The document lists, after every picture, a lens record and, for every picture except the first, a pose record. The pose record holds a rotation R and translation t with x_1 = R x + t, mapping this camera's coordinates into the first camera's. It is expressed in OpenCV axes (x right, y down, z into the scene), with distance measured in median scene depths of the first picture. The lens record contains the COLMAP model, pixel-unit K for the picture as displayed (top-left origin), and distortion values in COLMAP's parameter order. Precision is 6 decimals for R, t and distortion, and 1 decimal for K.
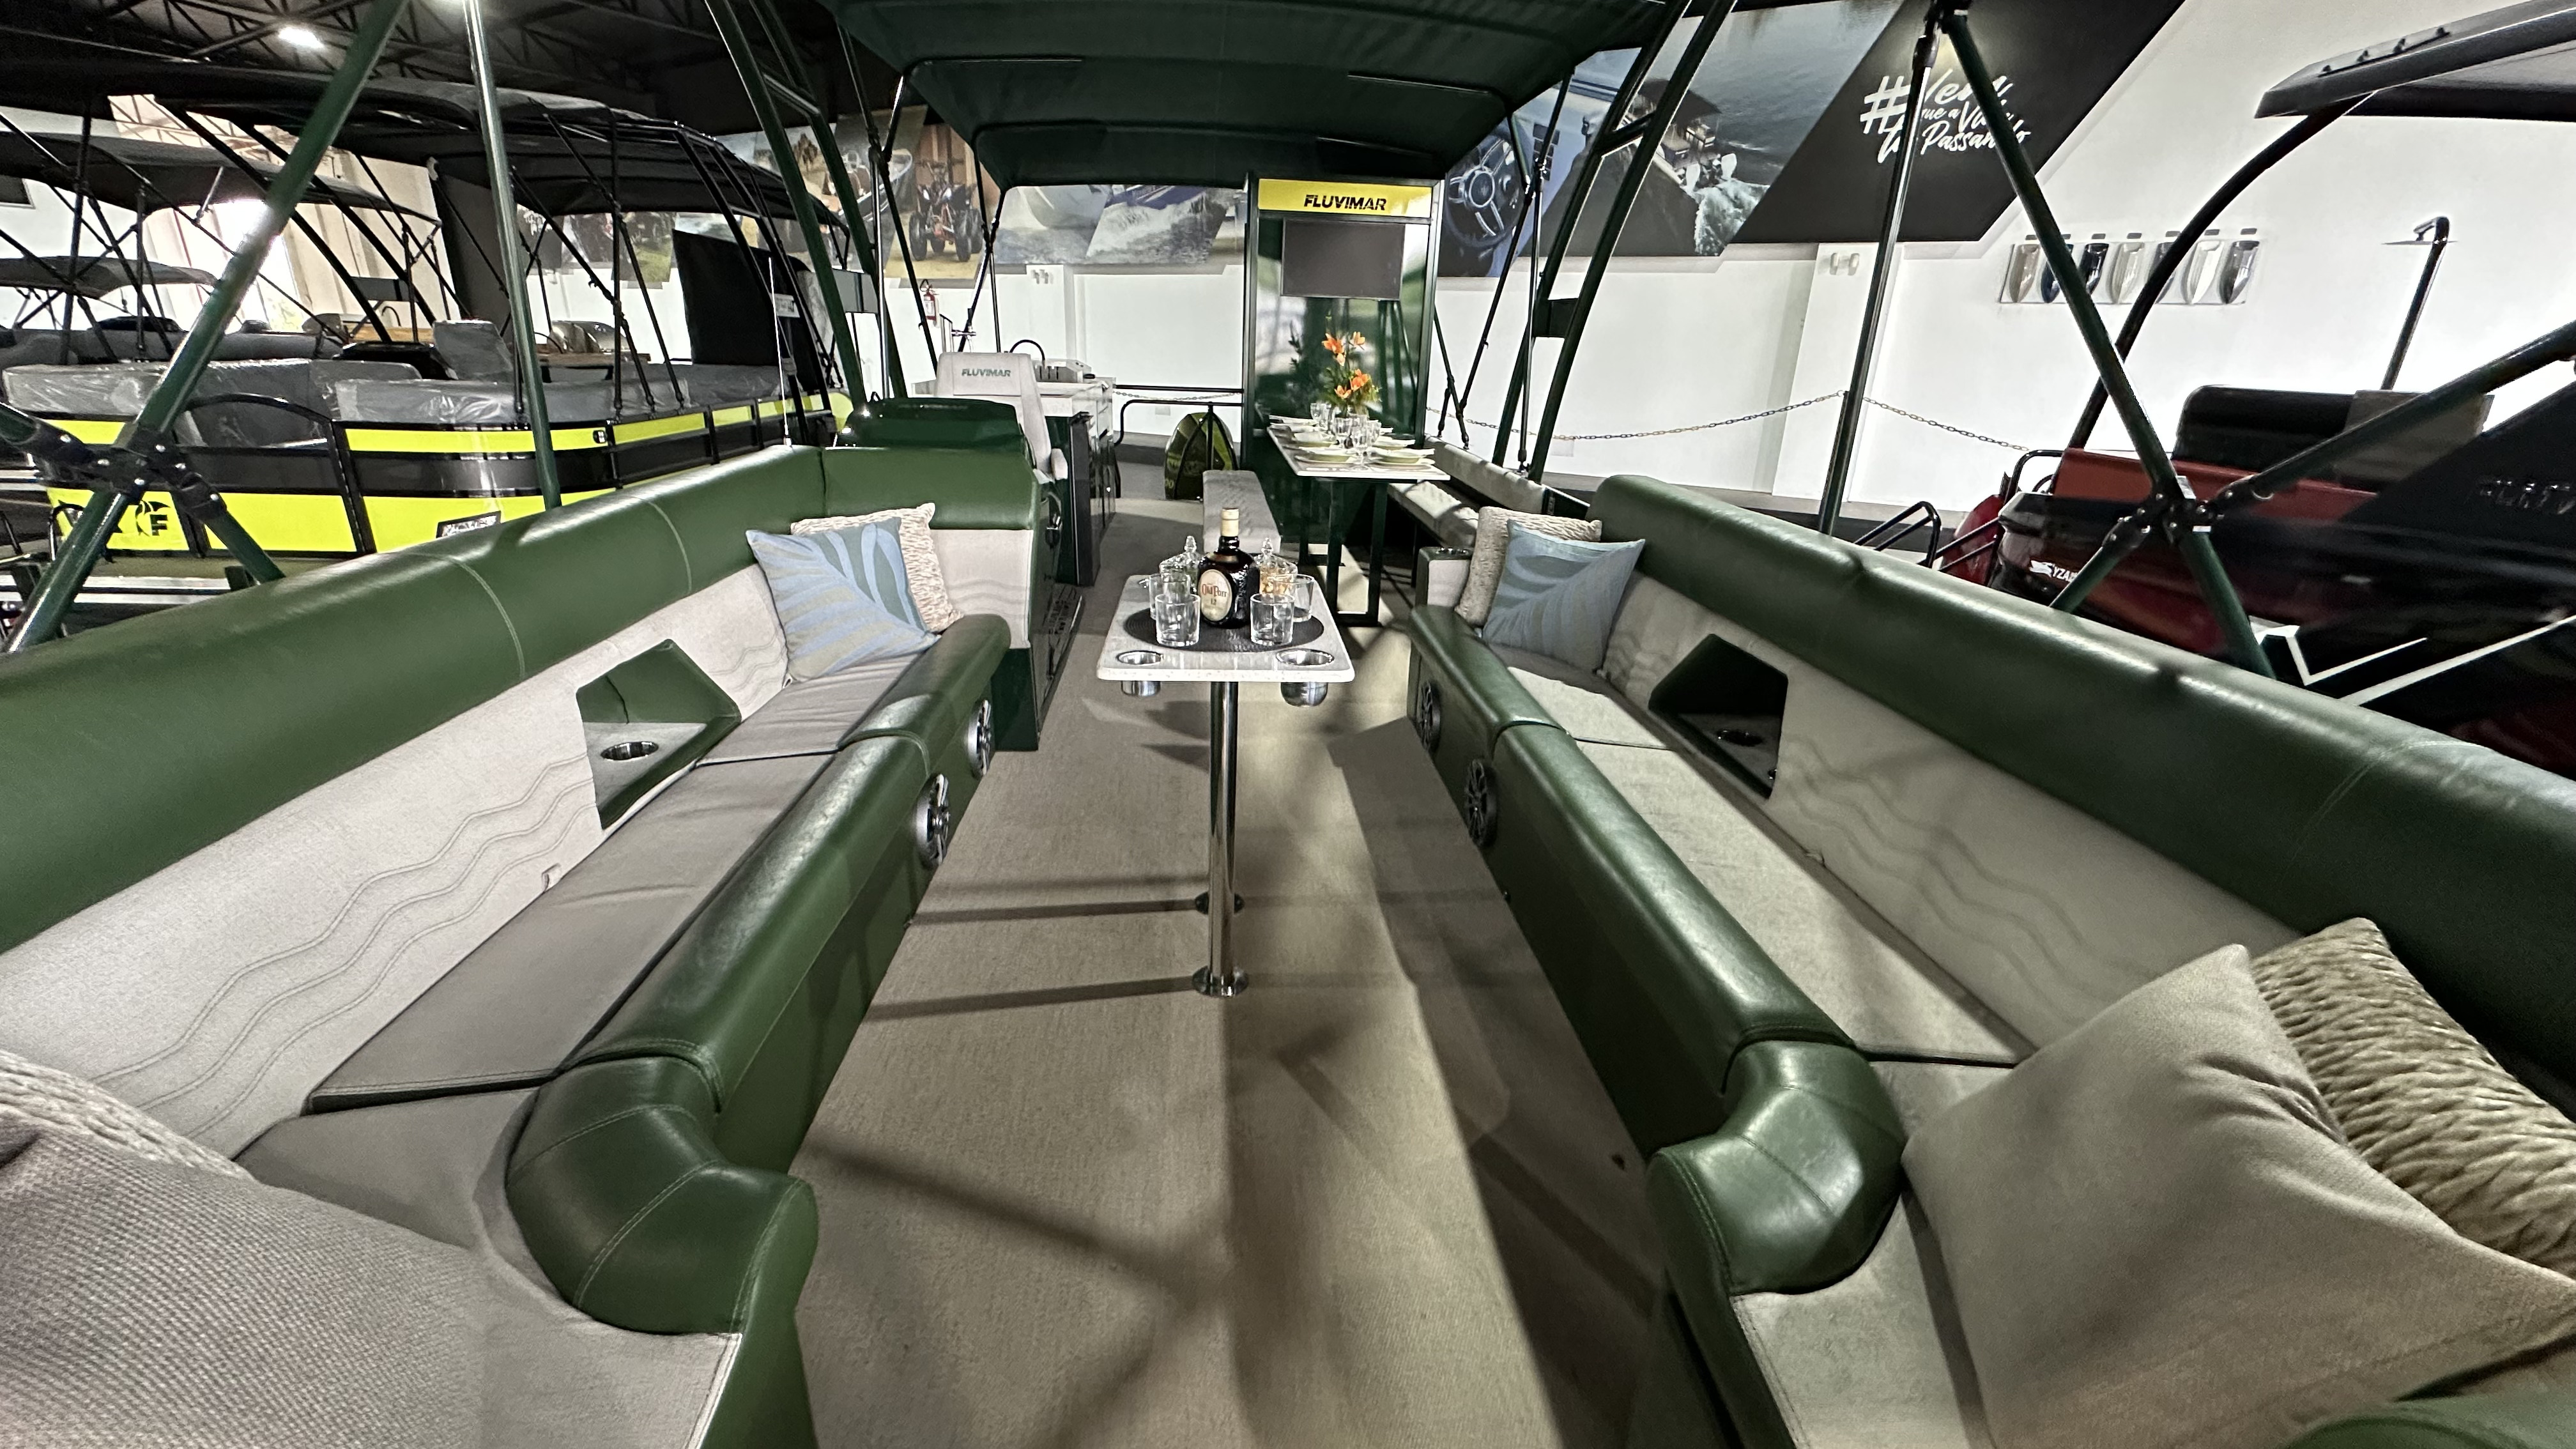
lens RADIAL K [[1027.7, 0, 1286.1], [0, 1027.7, 717.5], [0, 0, 1]] dist [-0.002996, 0.000533]
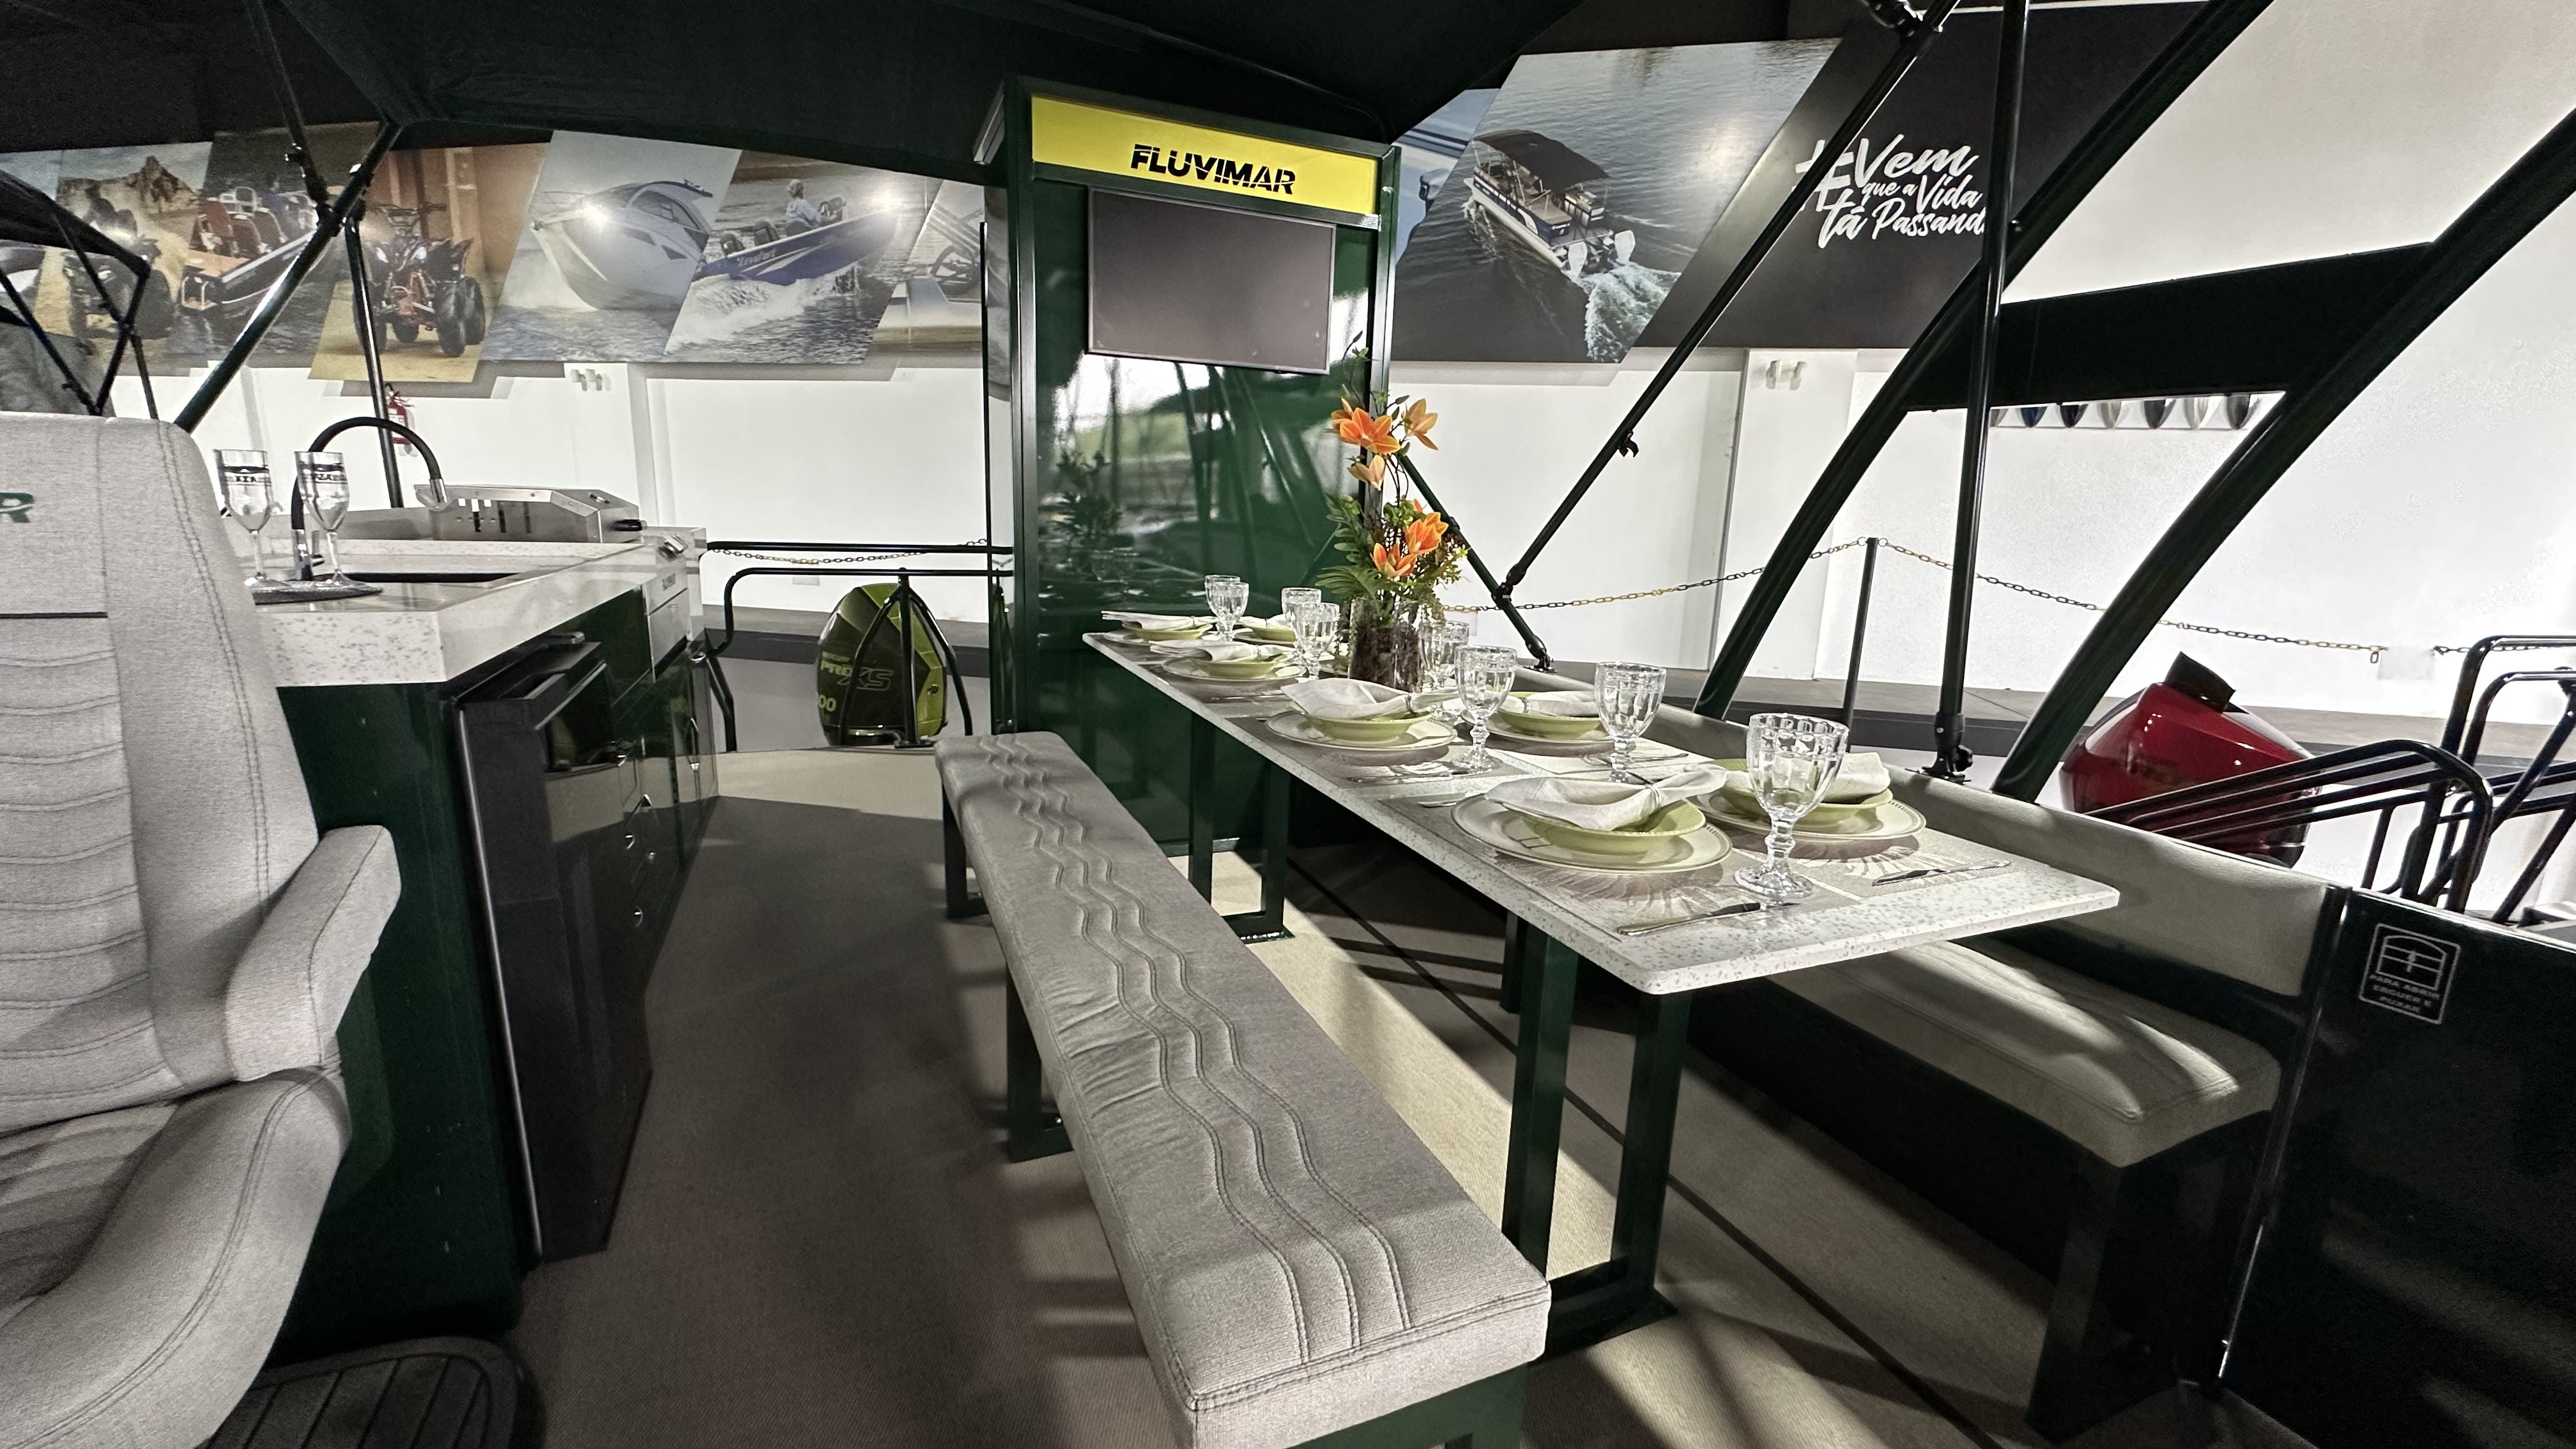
lens RADIAL K [[1027.7, 0, 1286.1], [0, 1027.7, 717.5], [0, 0, 1]] dist [-0.002996, 0.000533]
pose [[0.947025, -0.065586, 0.314391, -0.055997], [0.107503, 0.987191, -0.117886, -0.136439], [-0.302632, 0.145439, 0.941945, 0.414760]]
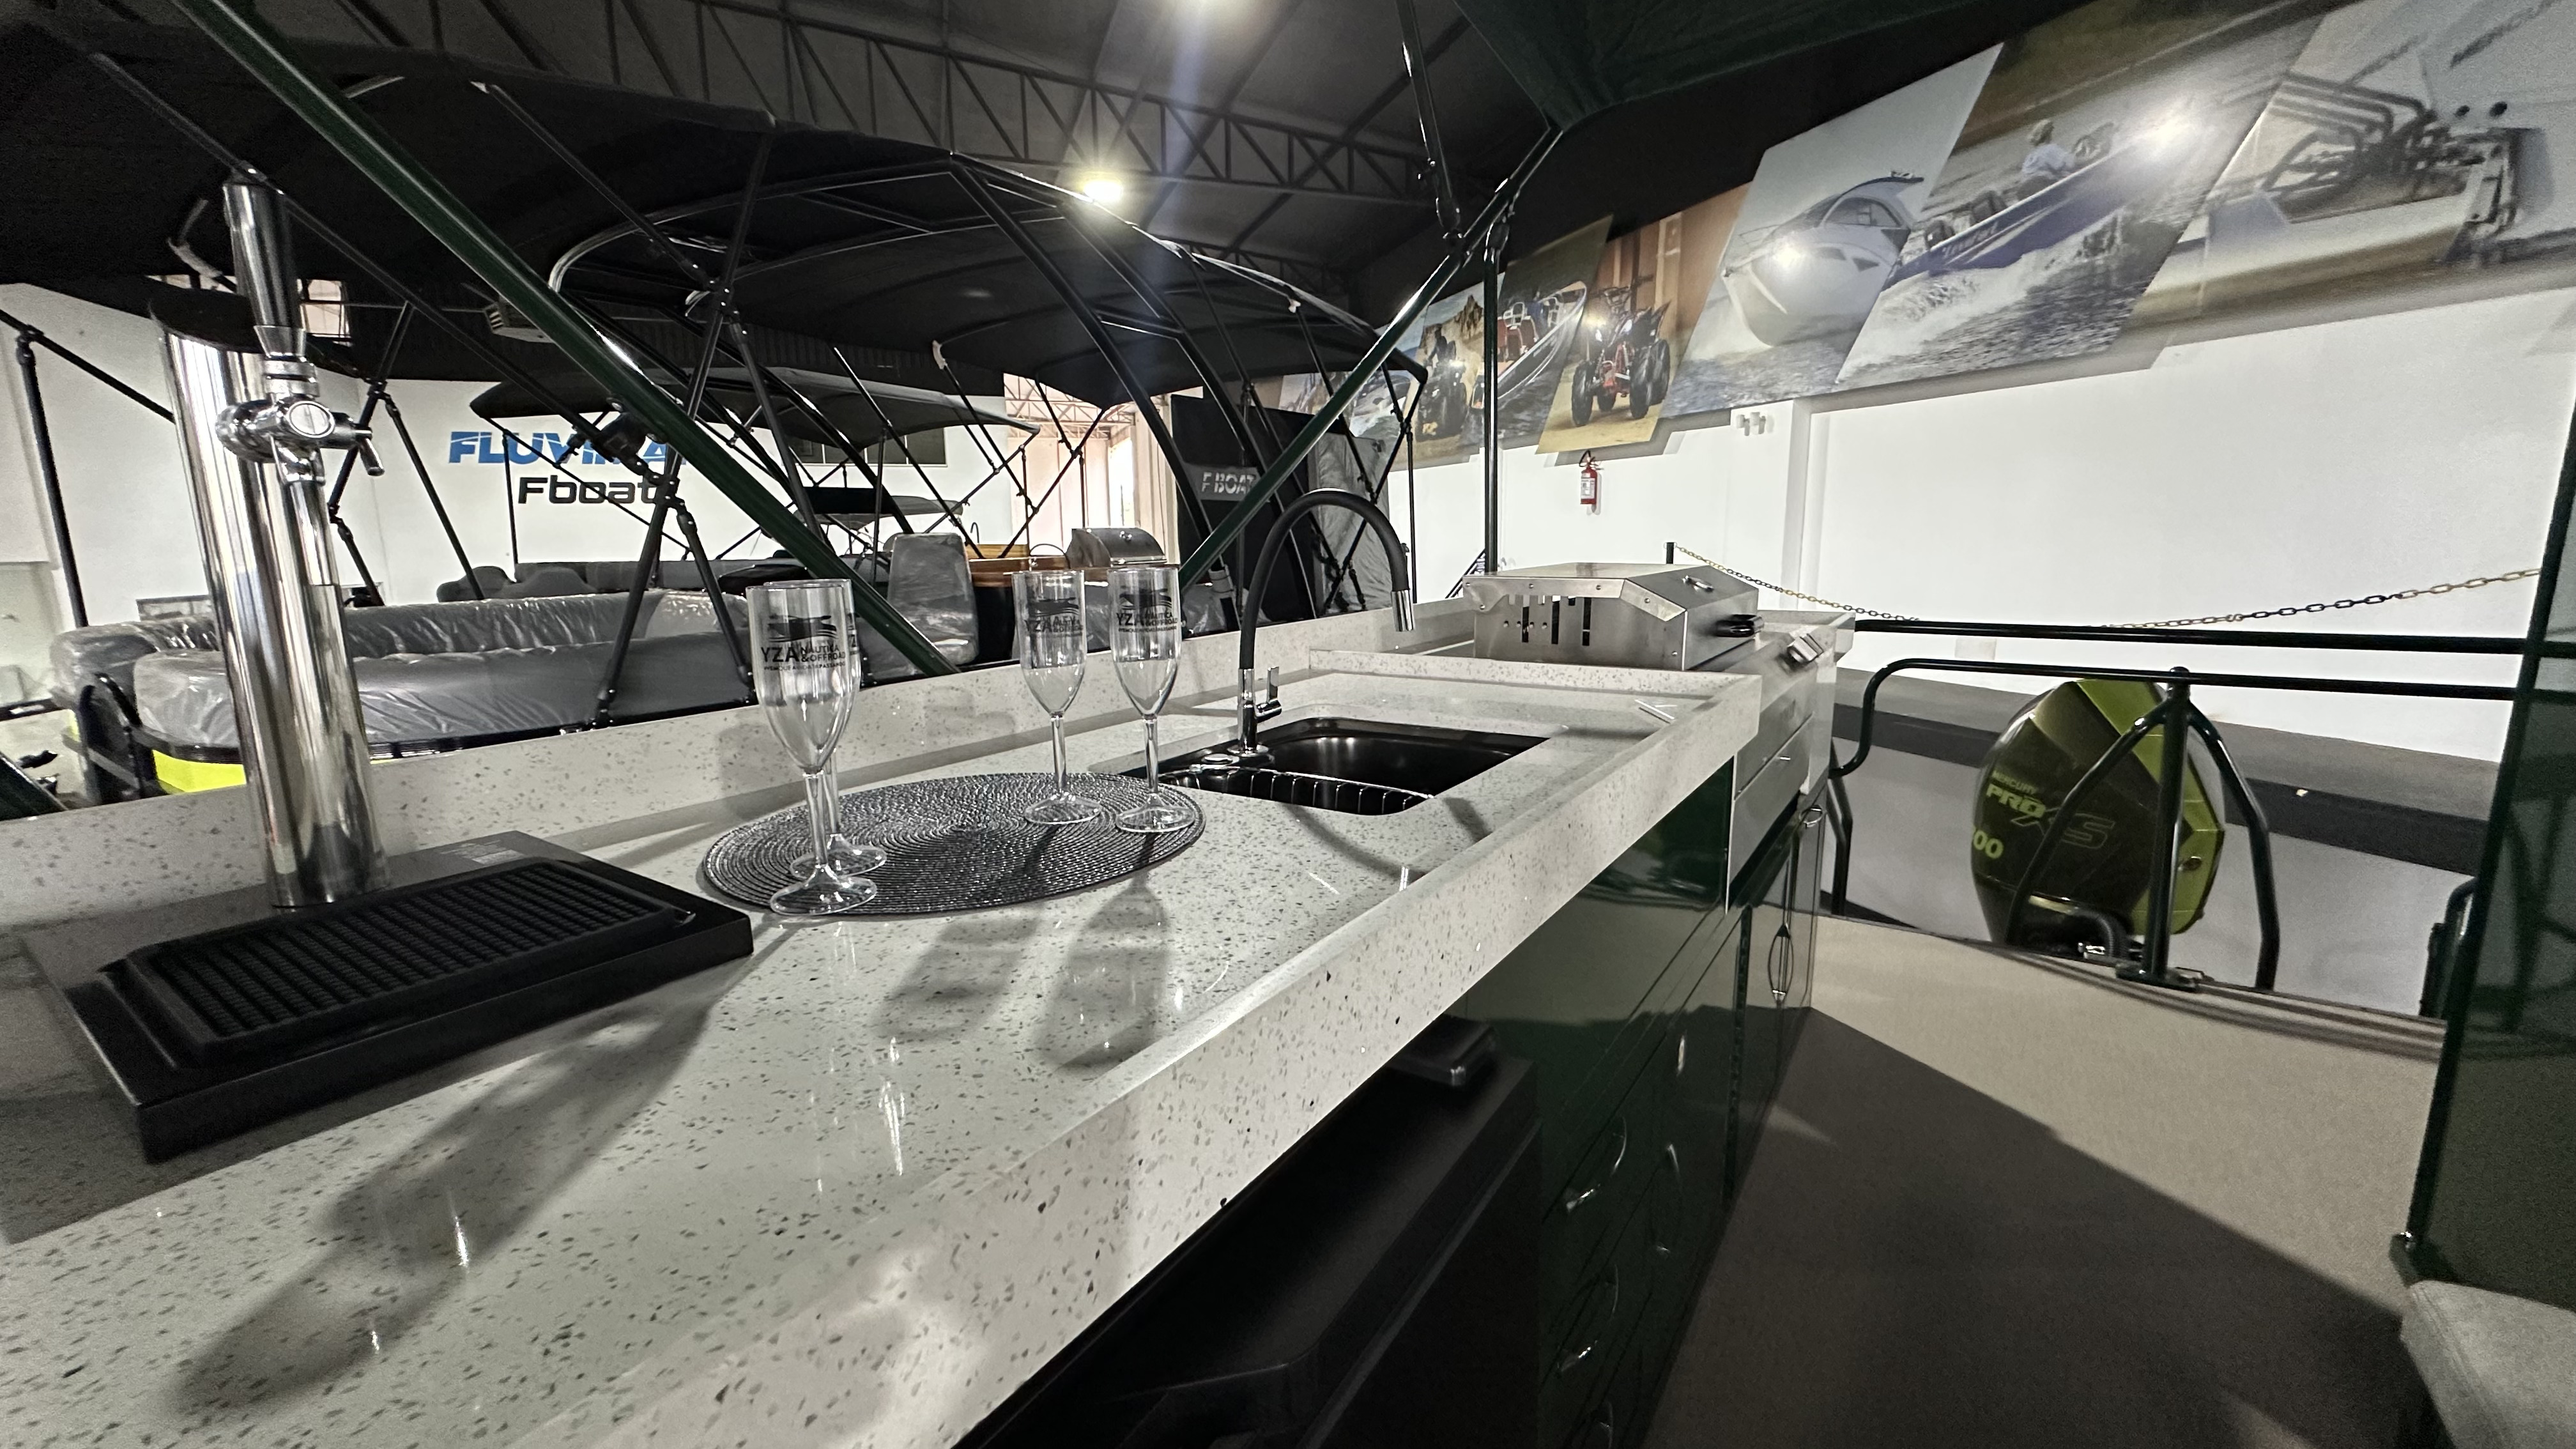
lens RADIAL K [[1027.7, 0, 1286.1], [0, 1027.7, 717.5], [0, 0, 1]] dist [-0.002996, 0.000533]
pose [[0.778543, 0.066814, -0.624025, -0.089161], [-0.175147, 0.977942, -0.113808, -0.202915], [0.602656, 0.197900, 0.773072, 0.573479]]
